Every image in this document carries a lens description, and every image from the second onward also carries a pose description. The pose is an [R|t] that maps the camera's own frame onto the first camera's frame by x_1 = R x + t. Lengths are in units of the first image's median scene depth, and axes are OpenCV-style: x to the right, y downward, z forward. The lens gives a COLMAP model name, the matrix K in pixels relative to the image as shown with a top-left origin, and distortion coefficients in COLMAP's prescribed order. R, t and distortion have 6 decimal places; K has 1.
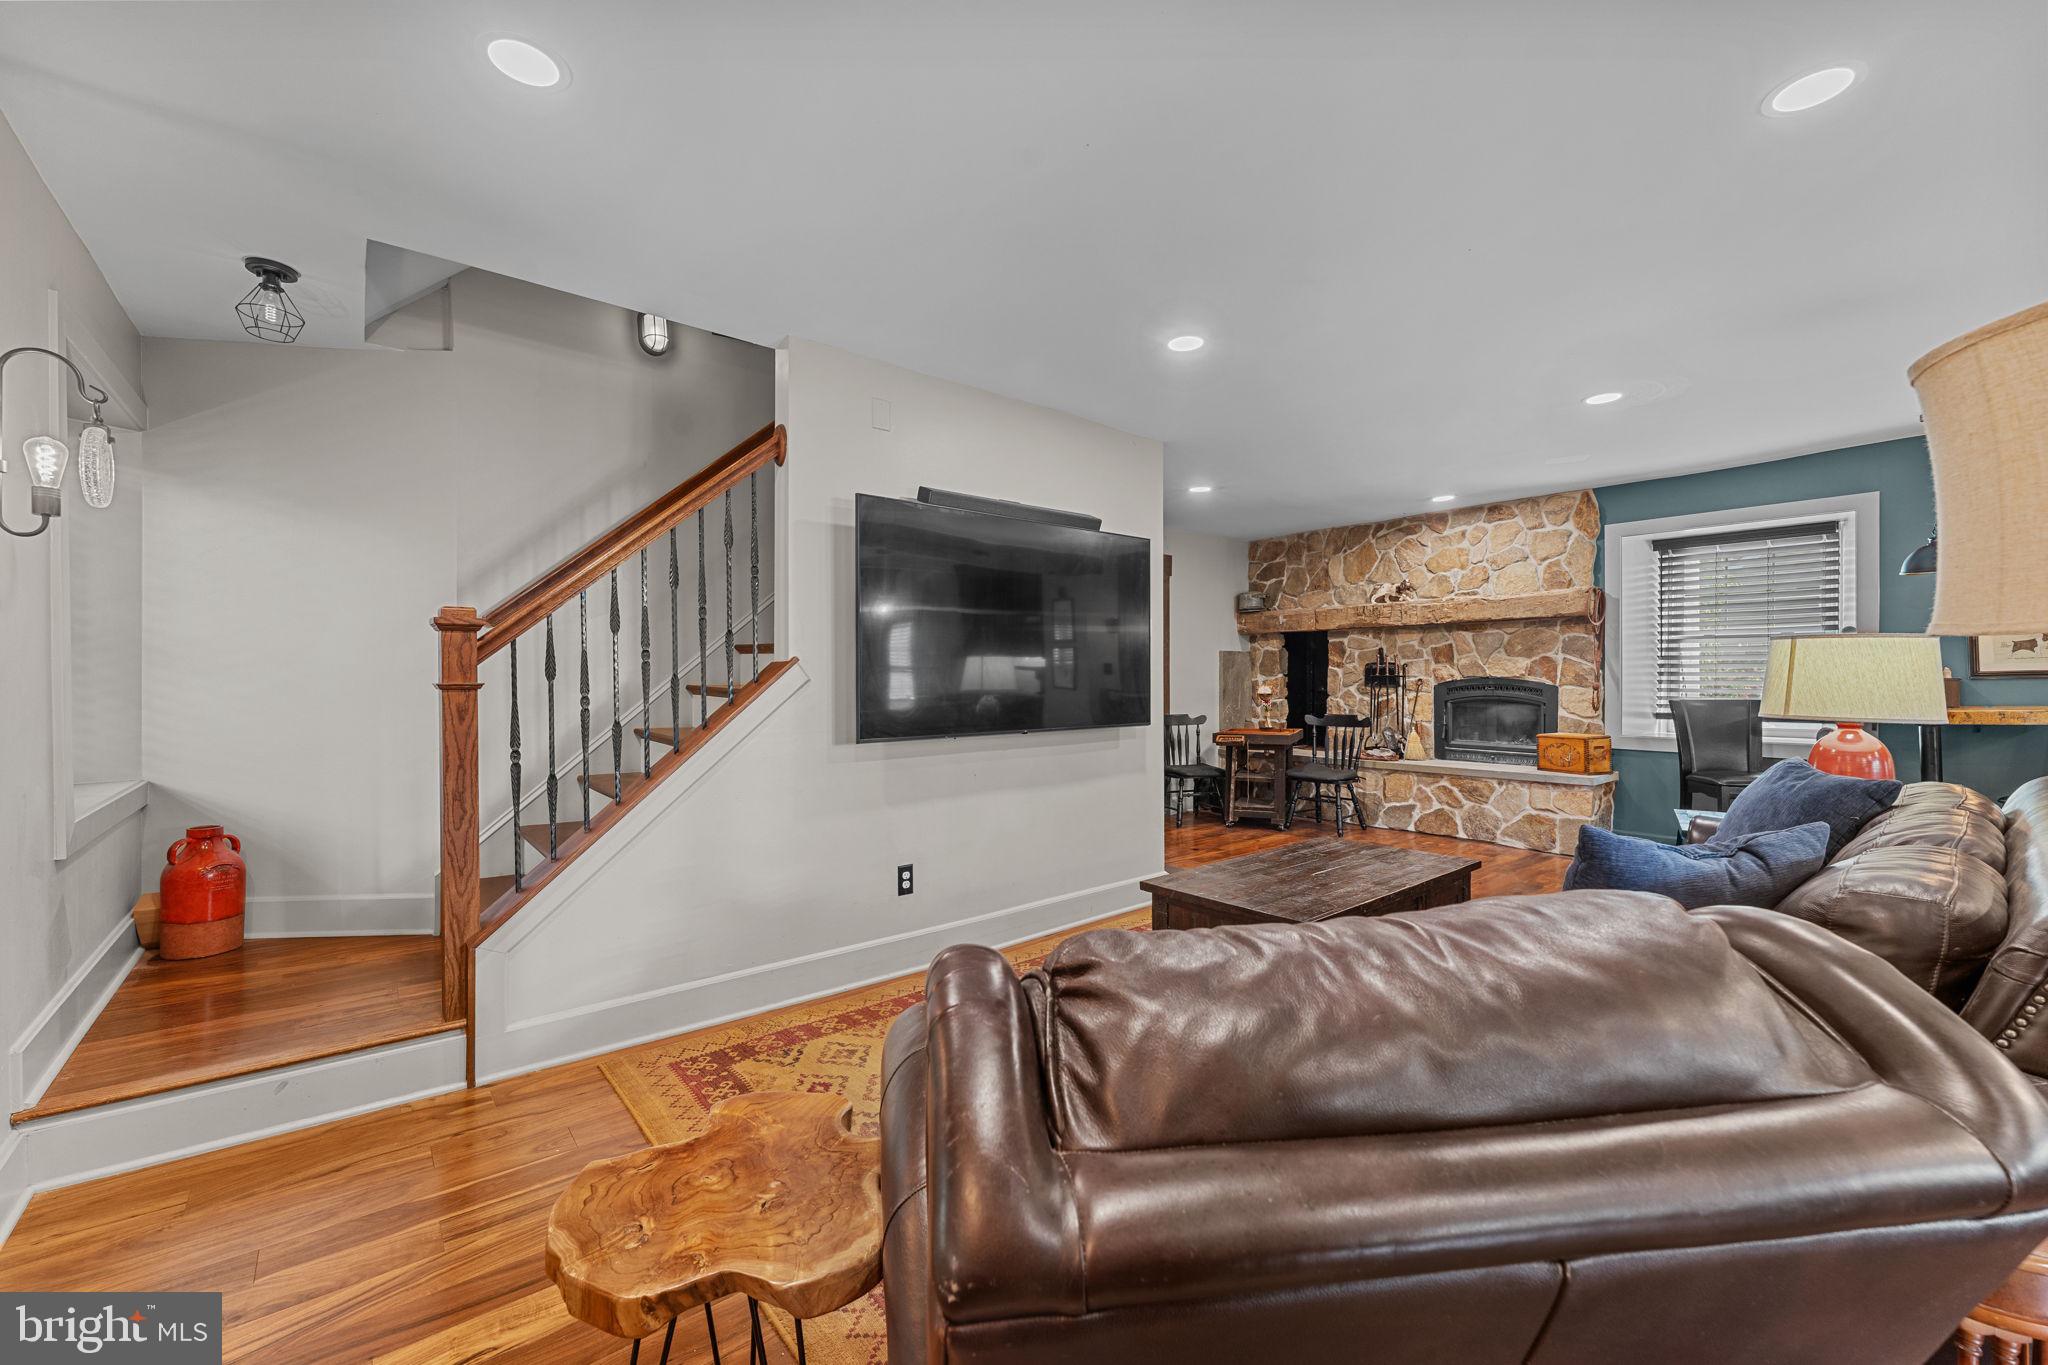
lens RADIAL K [[820.2, 0, 1024.0], [0, 820.2, 682.5], [0, 0, 1]] dist [0.007314, 0.000000]
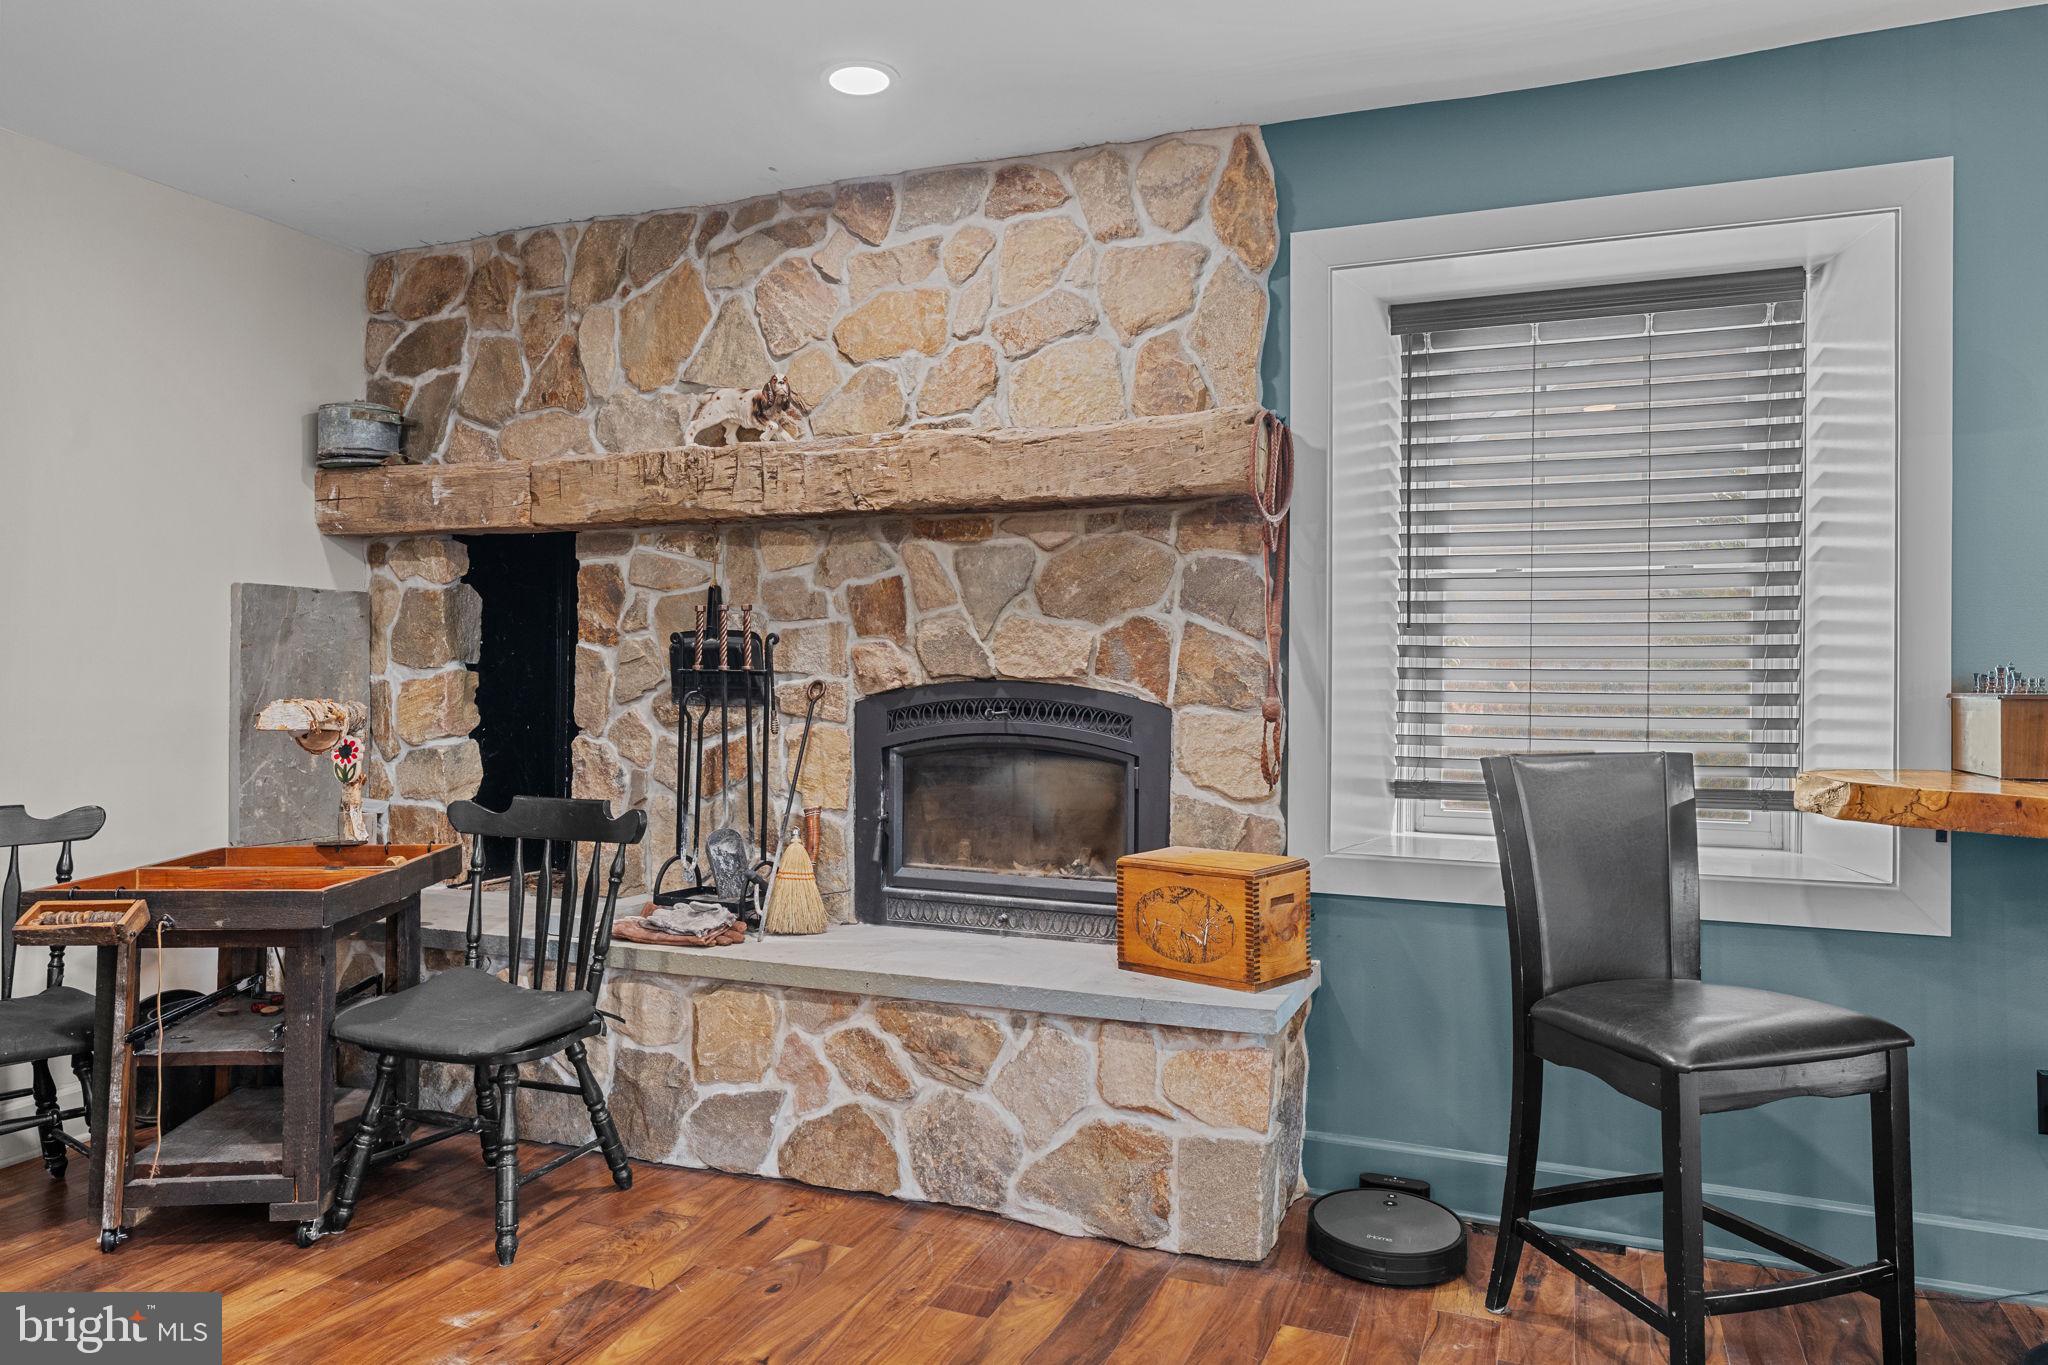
lens RADIAL K [[1309.7, 0, 1024.0], [0, 1309.7, 682.5], [0, 0, 1]] dist [0.004931, 0.000409]
pose [[0.875932, 0.006089, 0.482397, 0.313244], [-0.006961, 0.999976, 0.000017, -0.004635], [-0.482385, -0.003373, 0.875953, 0.518910]]
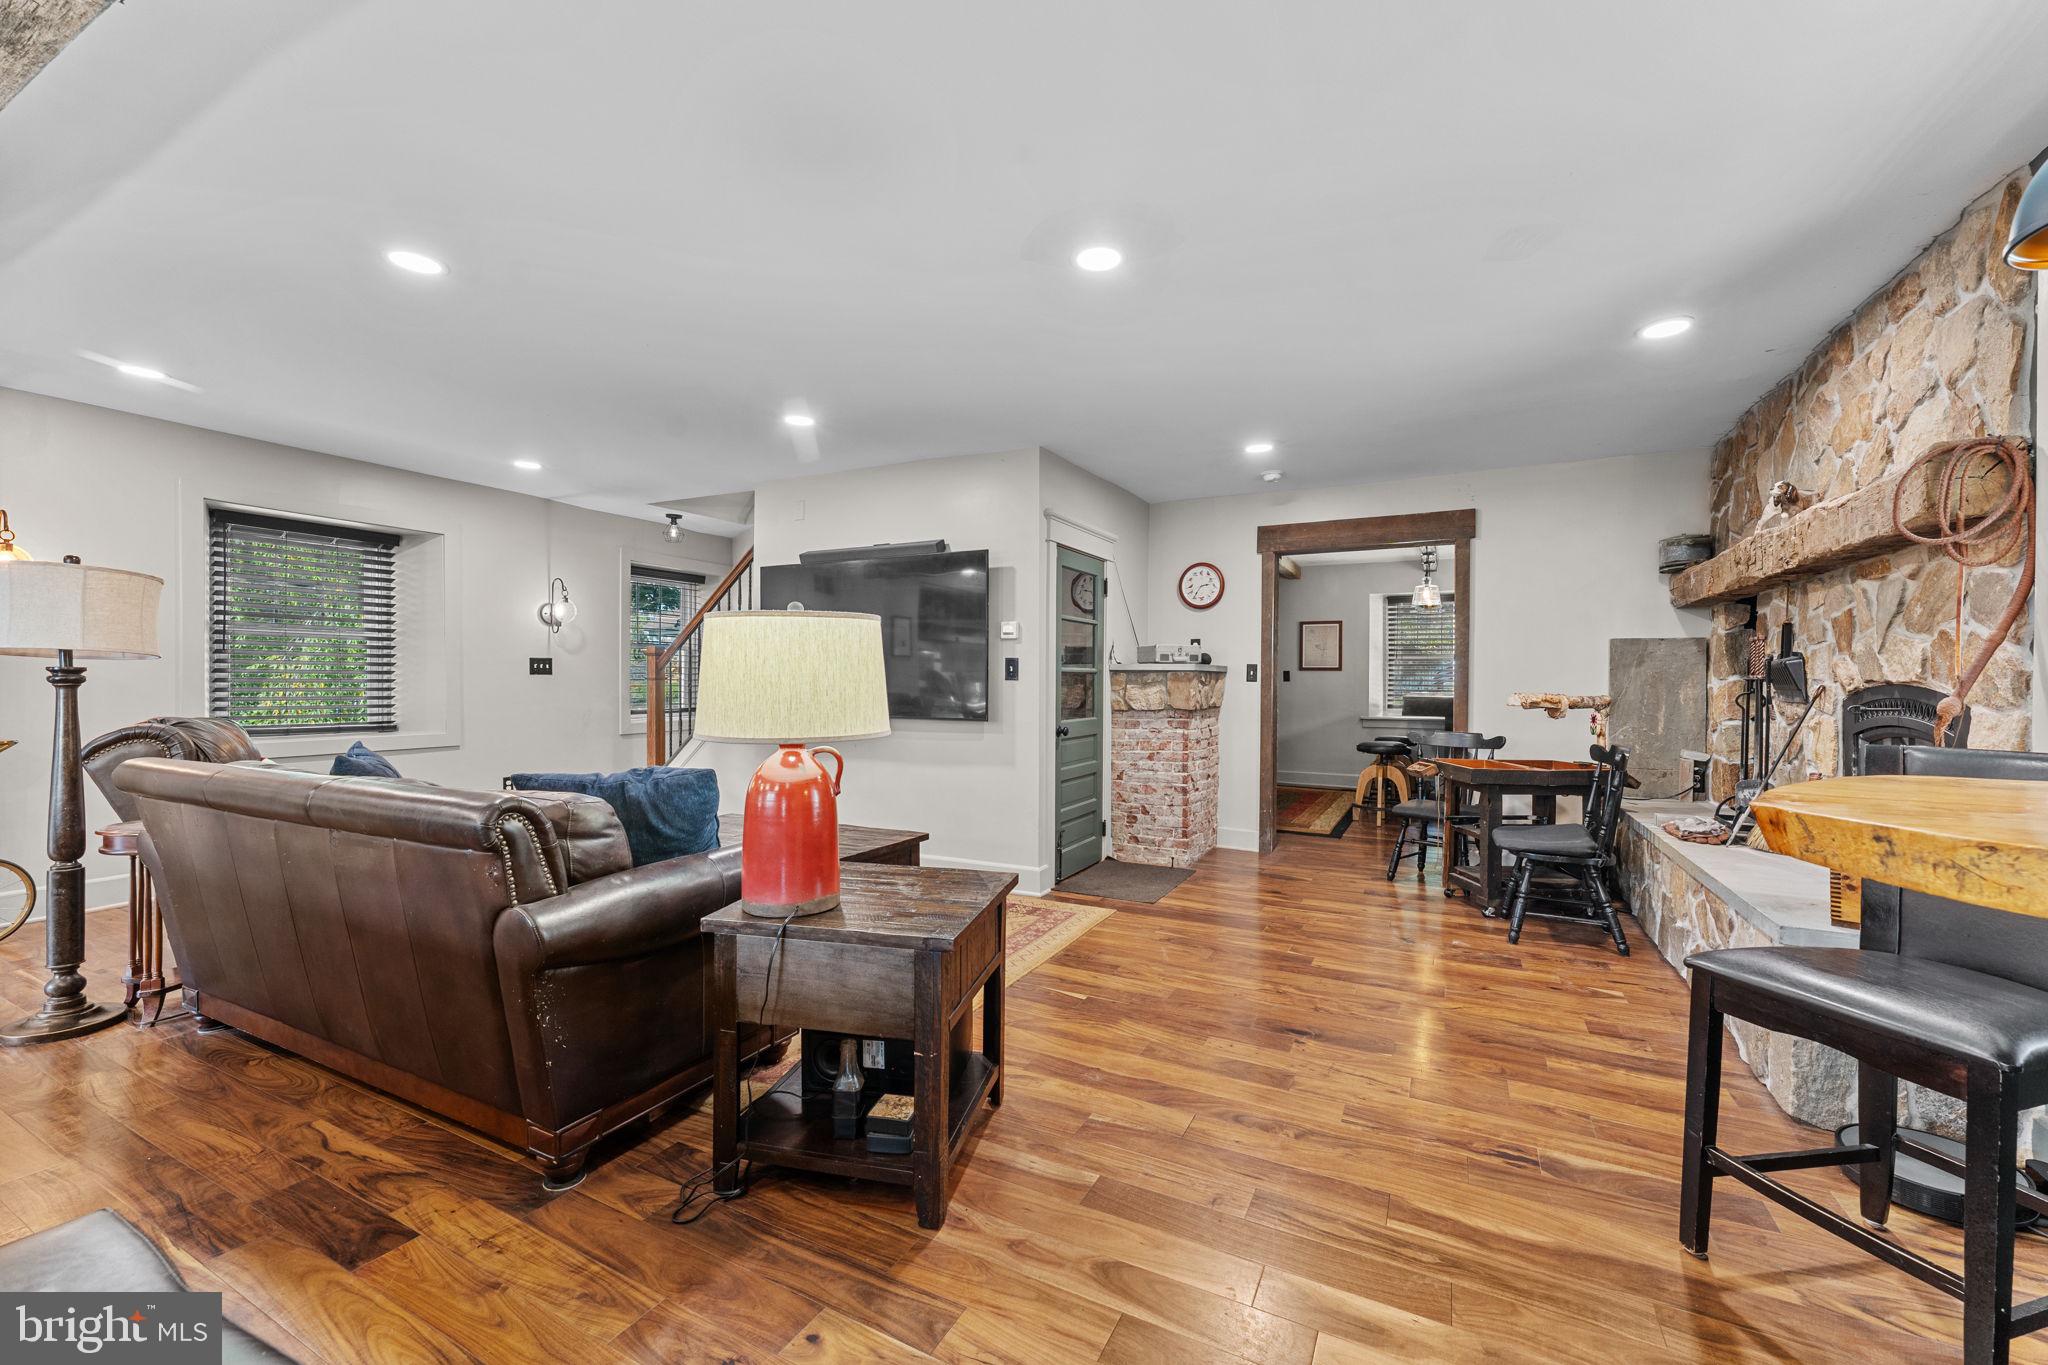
lens RADIAL K [[820.2, 0, 1024.0], [0, 820.2, 682.5], [0, 0, 1]] dist [0.007314, 0.000000]
pose [[0.388806, 0.008838, -0.921277, 0.772383], [-0.013709, 0.999899, 0.003807, -0.001866], [0.921218, 0.011149, 0.388888, 0.410269]]
